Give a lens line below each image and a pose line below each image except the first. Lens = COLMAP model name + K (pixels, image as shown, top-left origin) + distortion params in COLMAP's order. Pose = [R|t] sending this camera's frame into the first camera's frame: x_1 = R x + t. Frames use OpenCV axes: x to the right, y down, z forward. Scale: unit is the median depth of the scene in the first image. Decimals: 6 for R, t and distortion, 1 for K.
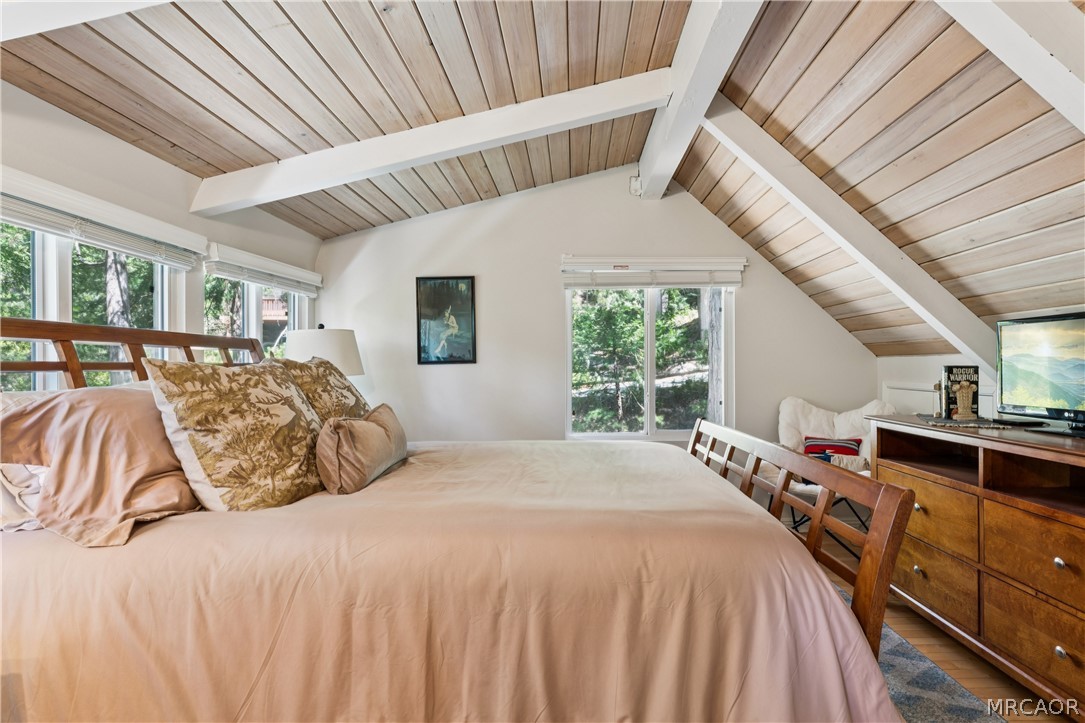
lens RADIAL K [[497.0, 0, 547.0], [0, 497.0, 365.0], [0, 0, 1]] dist [-0.000667, 0.000191]
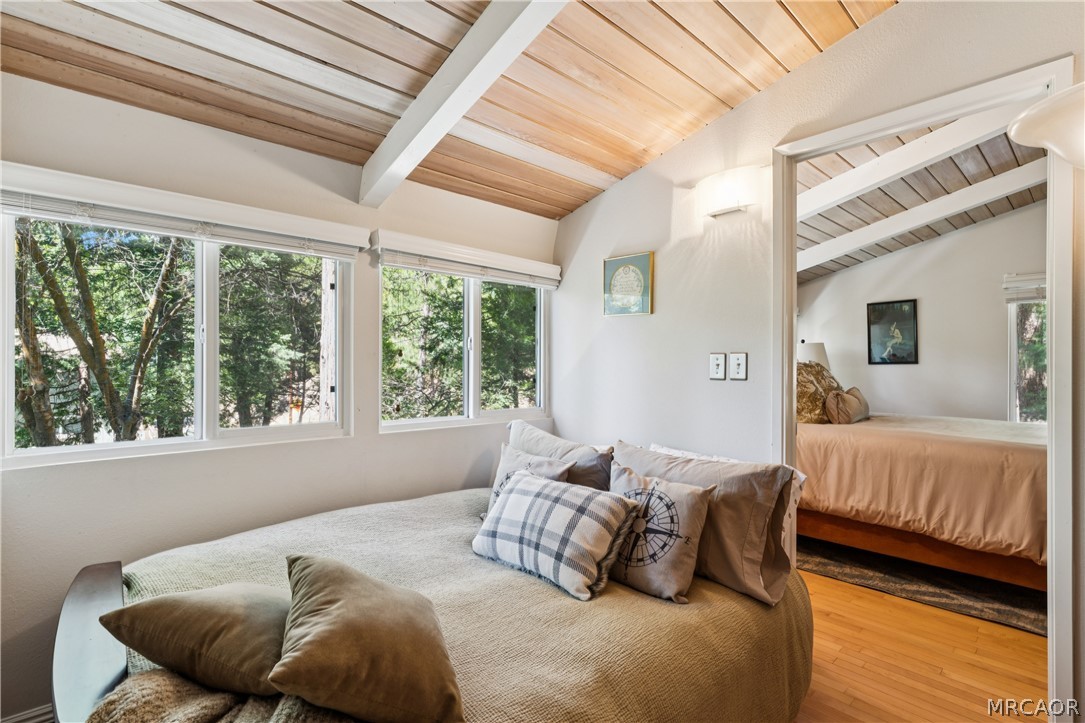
lens RADIAL K [[513.1, 0, 546.5], [0, 513.1, 357.5], [0, 0, 1]] dist [-0.001776, -0.000138]
pose [[0.711610, -0.000912, -0.702574, 0.240460], [-0.002783, 0.999988, -0.004117, -0.024934], [0.702569, 0.004885, 0.711599, -1.430434]]
